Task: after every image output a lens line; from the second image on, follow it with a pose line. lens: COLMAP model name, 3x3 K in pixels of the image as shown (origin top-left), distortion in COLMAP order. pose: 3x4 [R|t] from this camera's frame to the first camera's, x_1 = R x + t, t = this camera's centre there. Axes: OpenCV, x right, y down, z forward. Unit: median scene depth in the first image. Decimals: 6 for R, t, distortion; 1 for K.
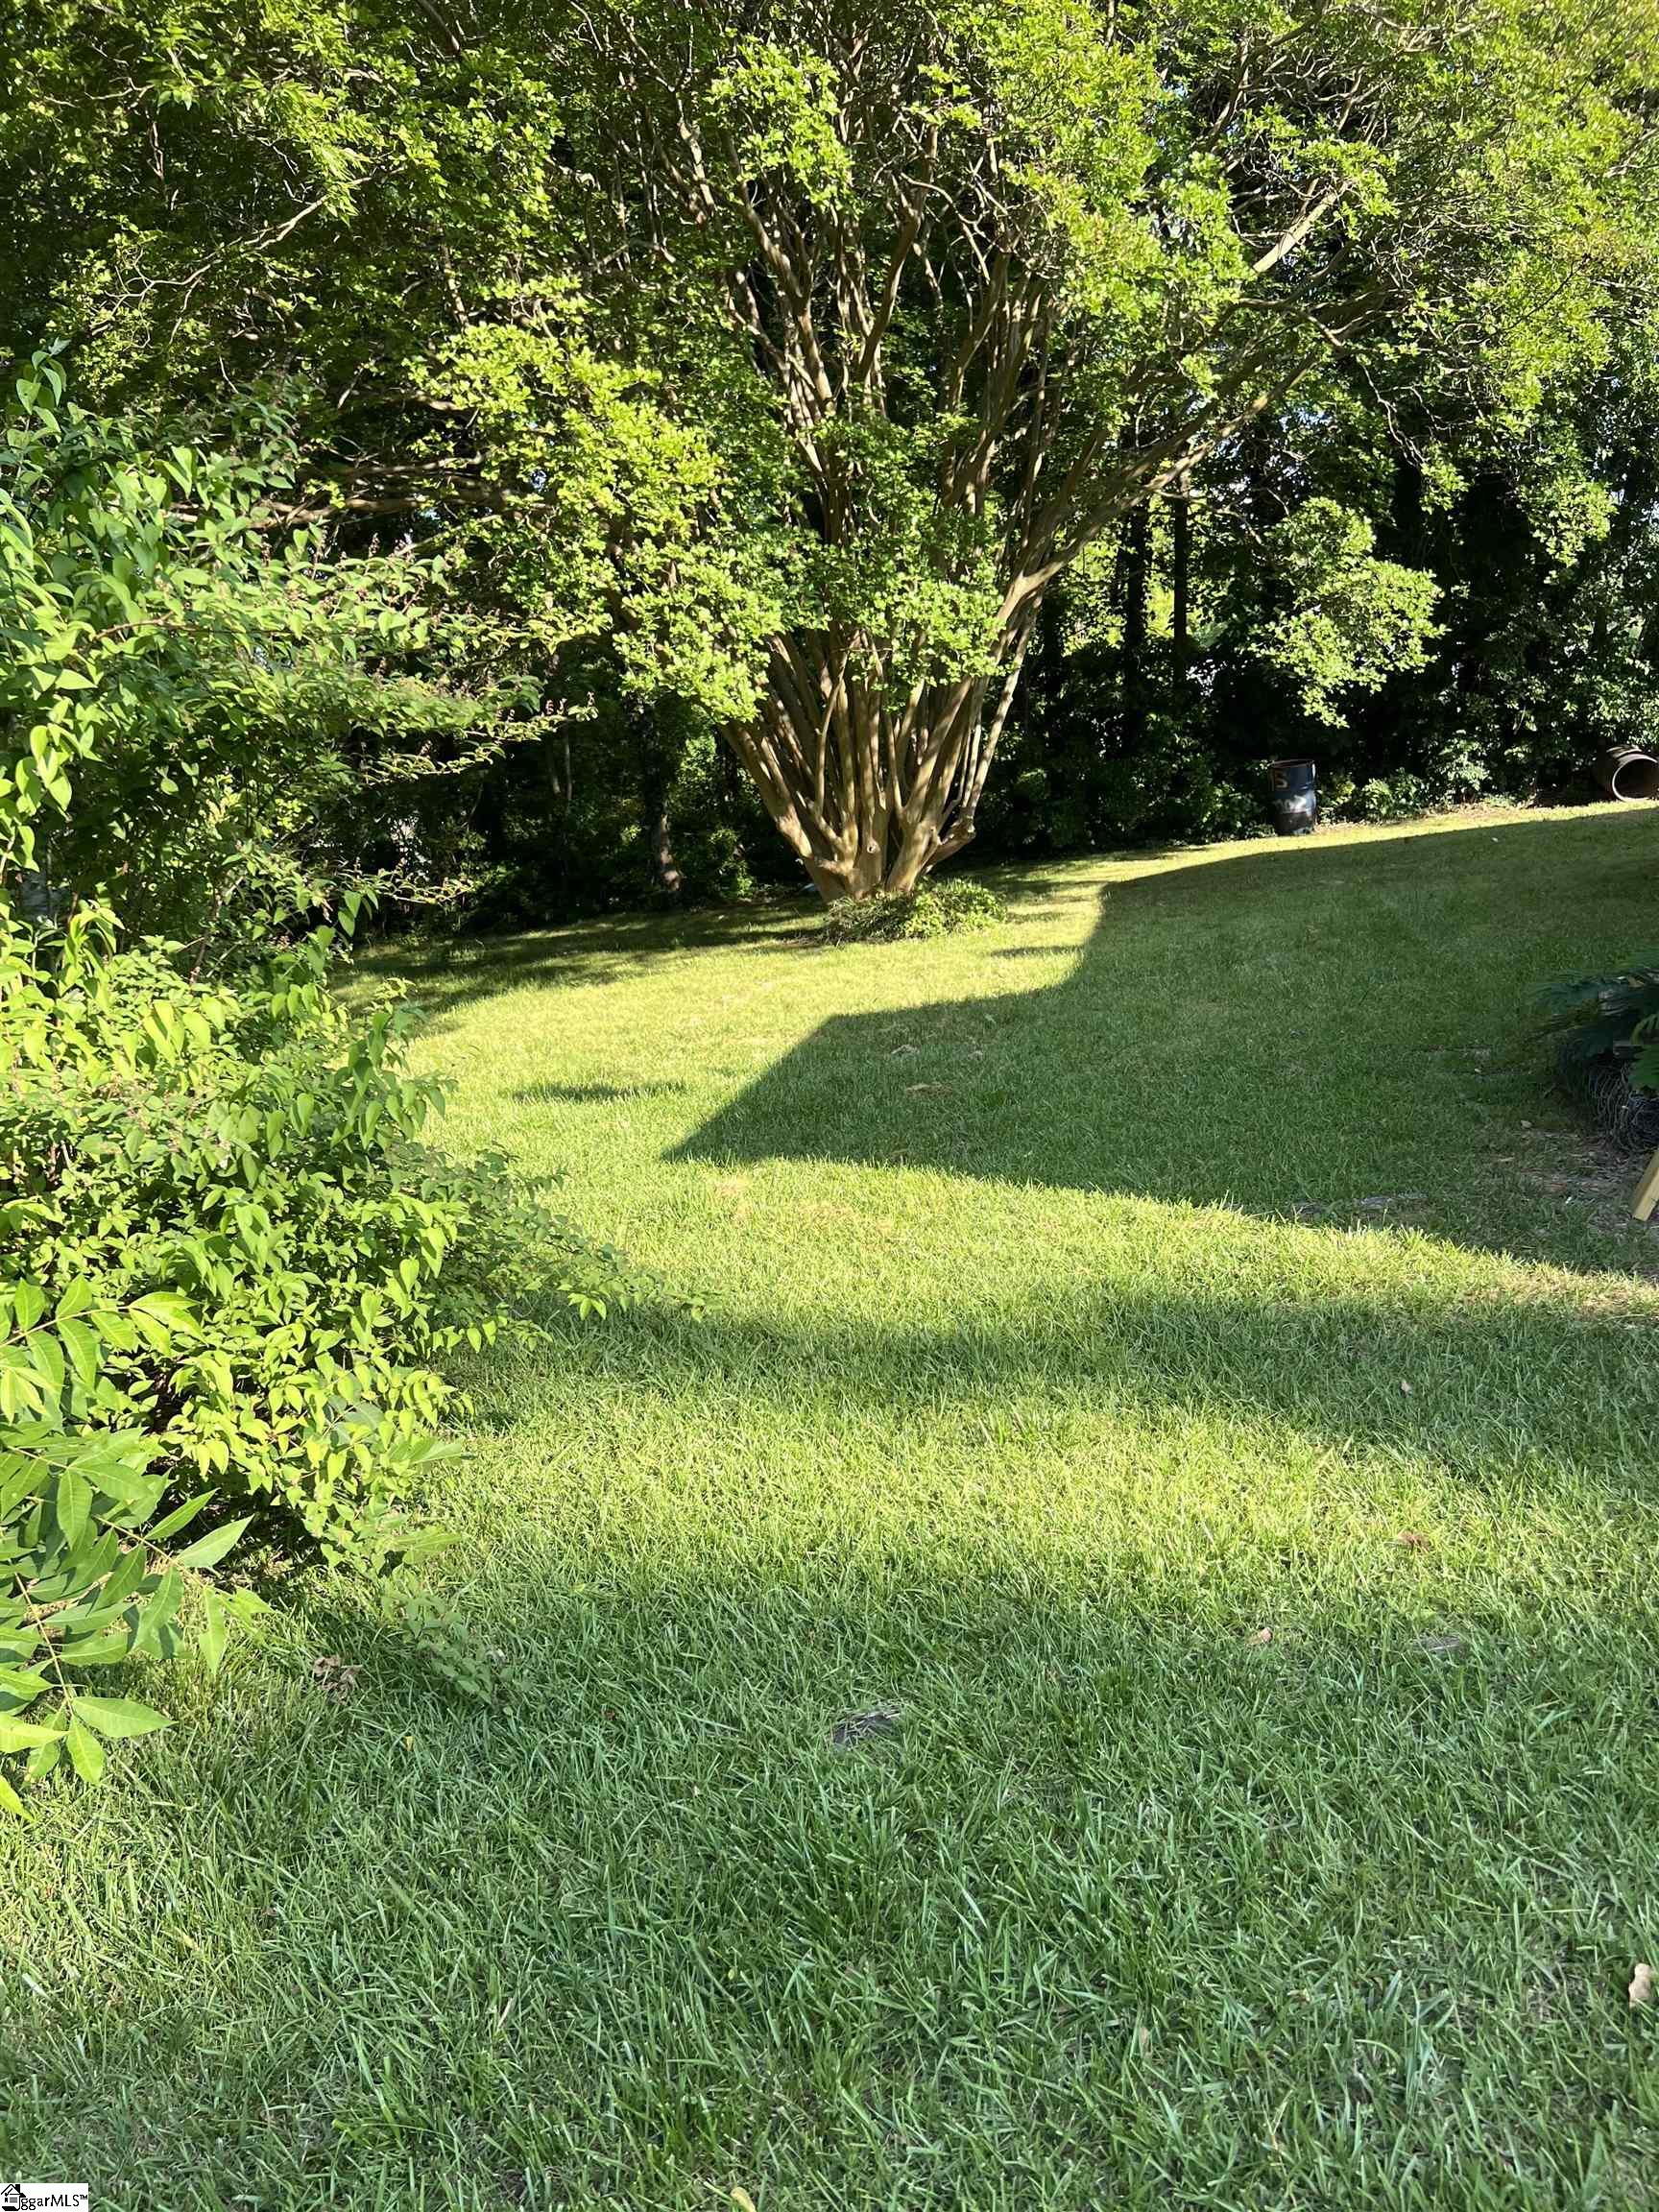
lens RADIAL K [[1666.9, 0, 822.6], [0, 1666.9, 1126.6], [0, 0, 1]] dist [0.045293, -0.054348]
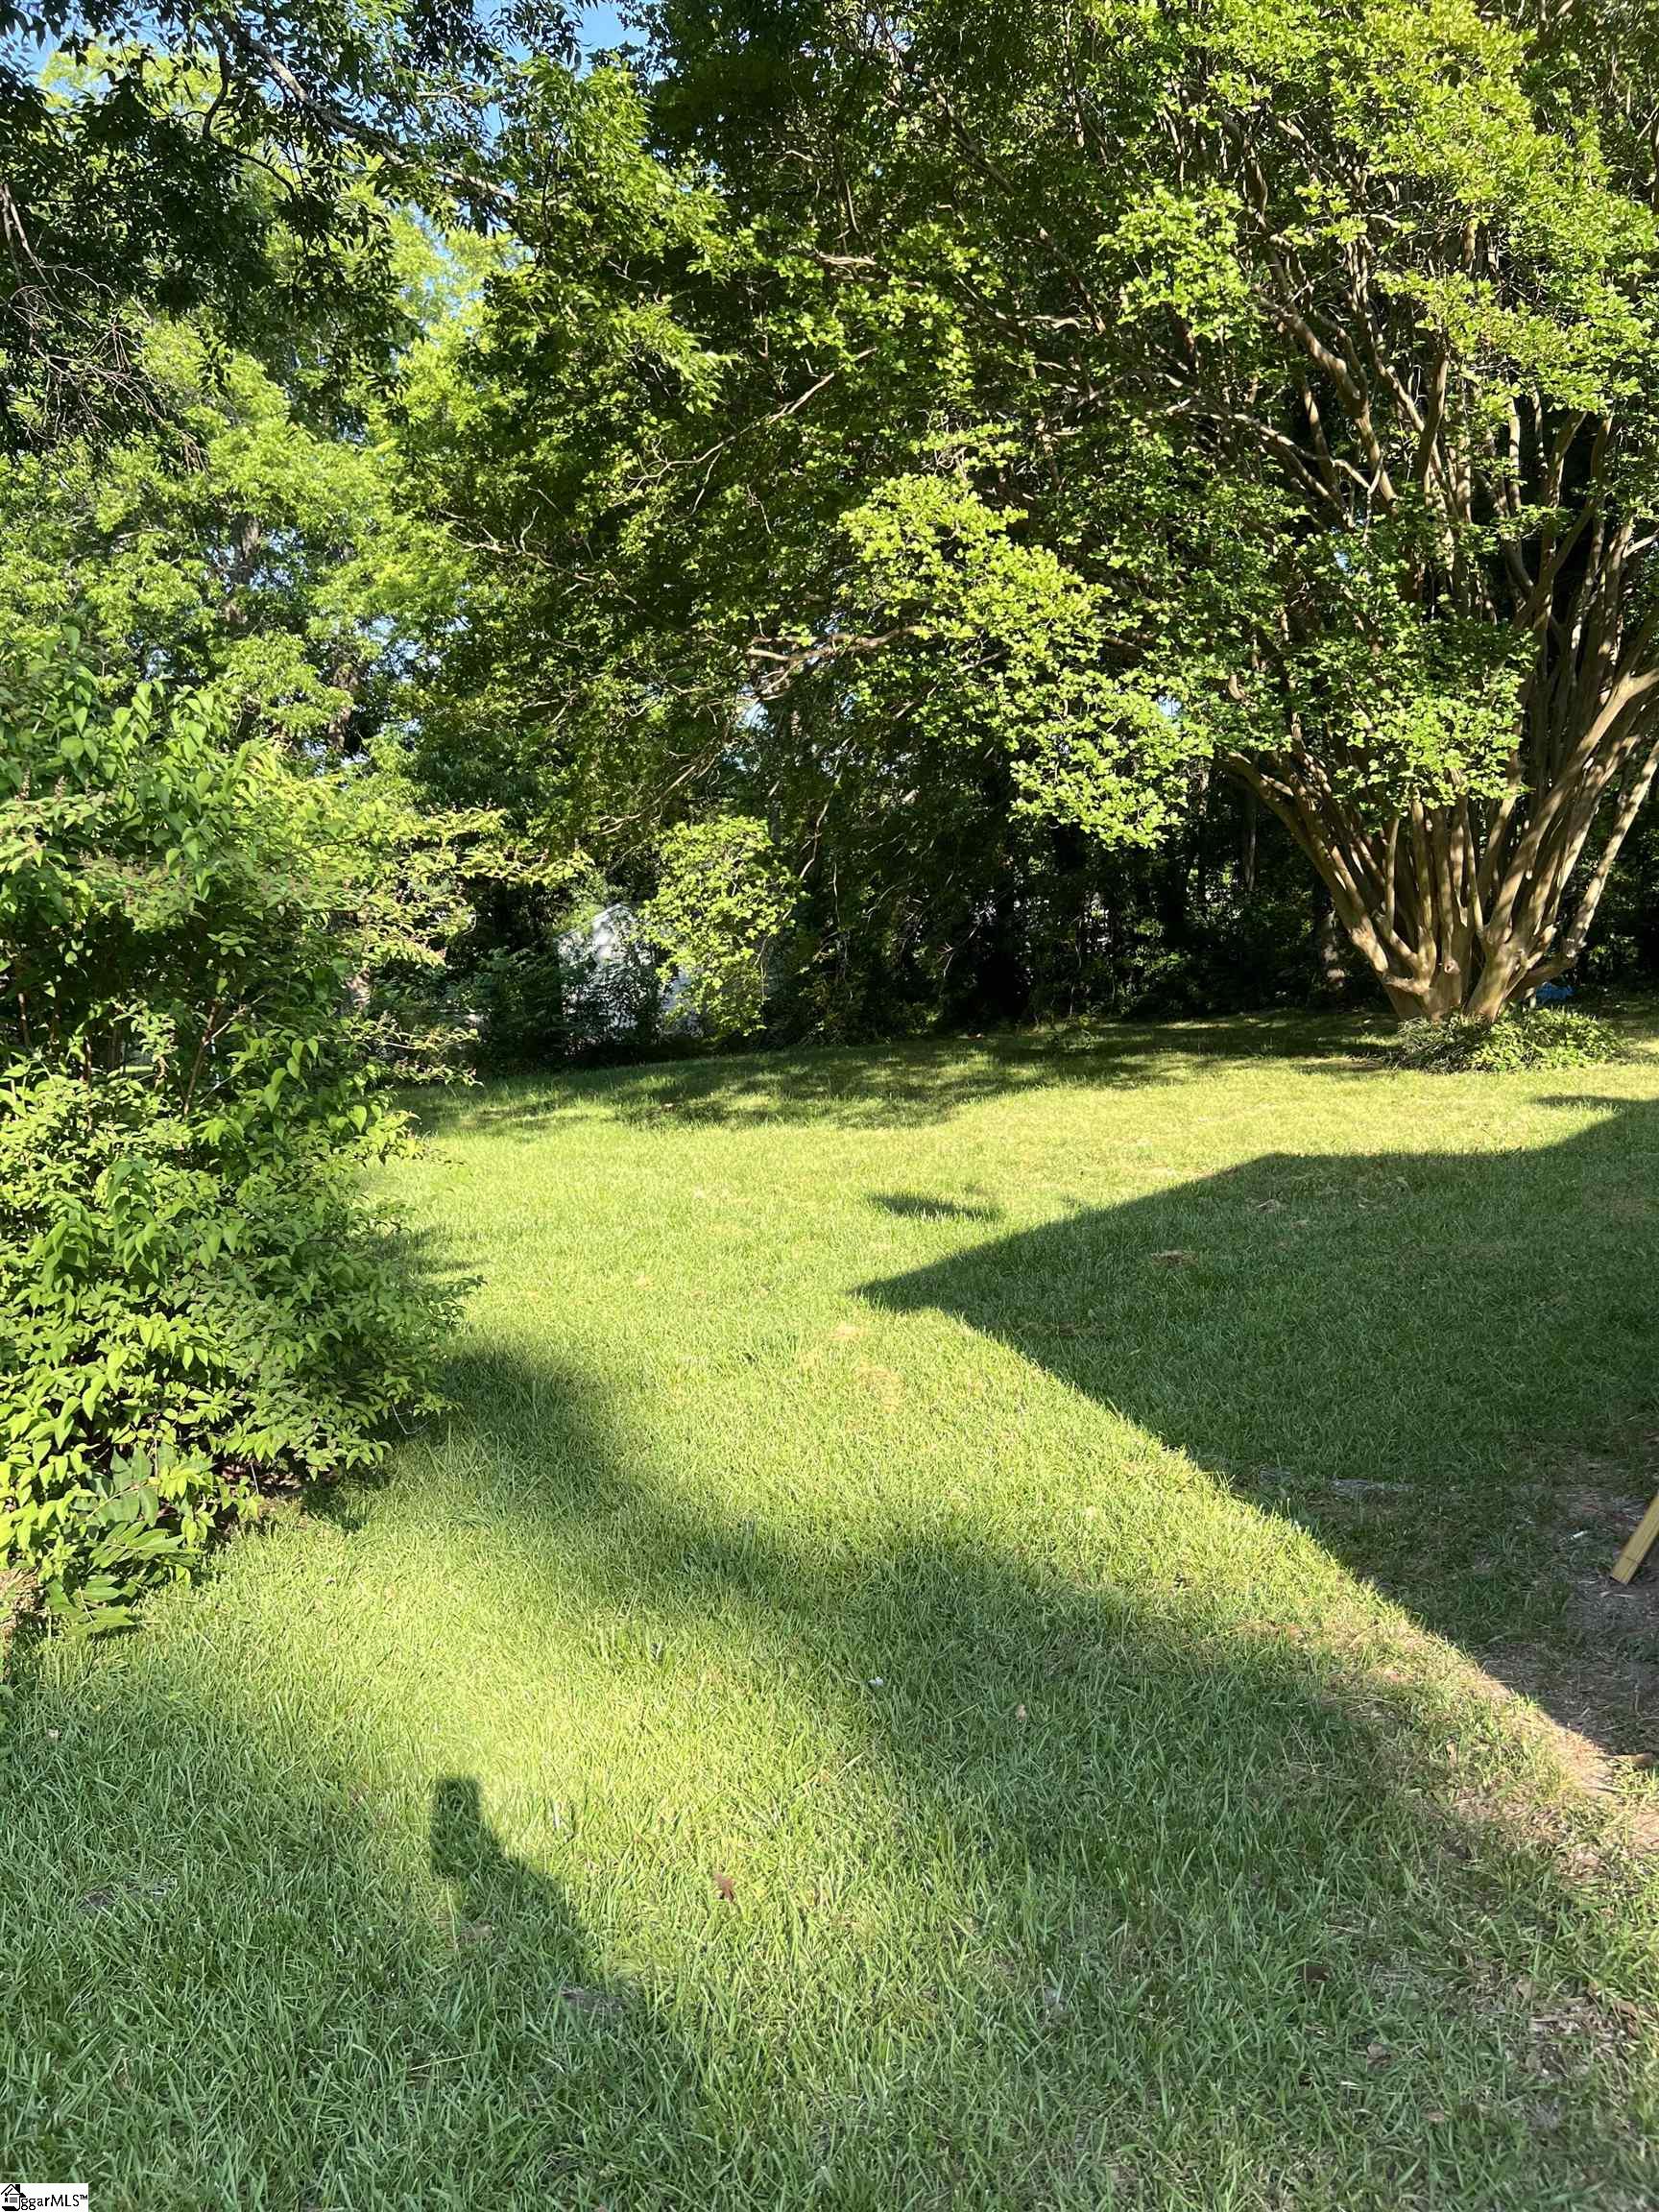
lens RADIAL K [[1666.9, 0, 832.2], [0, 1666.9, 1087.2], [0, 0, 1]] dist [0.045293, -0.054348]
pose [[0.875731, 0.097344, -0.472884, 0.292308], [-0.125671, 0.991660, -0.028594, -0.057535], [0.466156, 0.084469, 0.880661, 0.073373]]
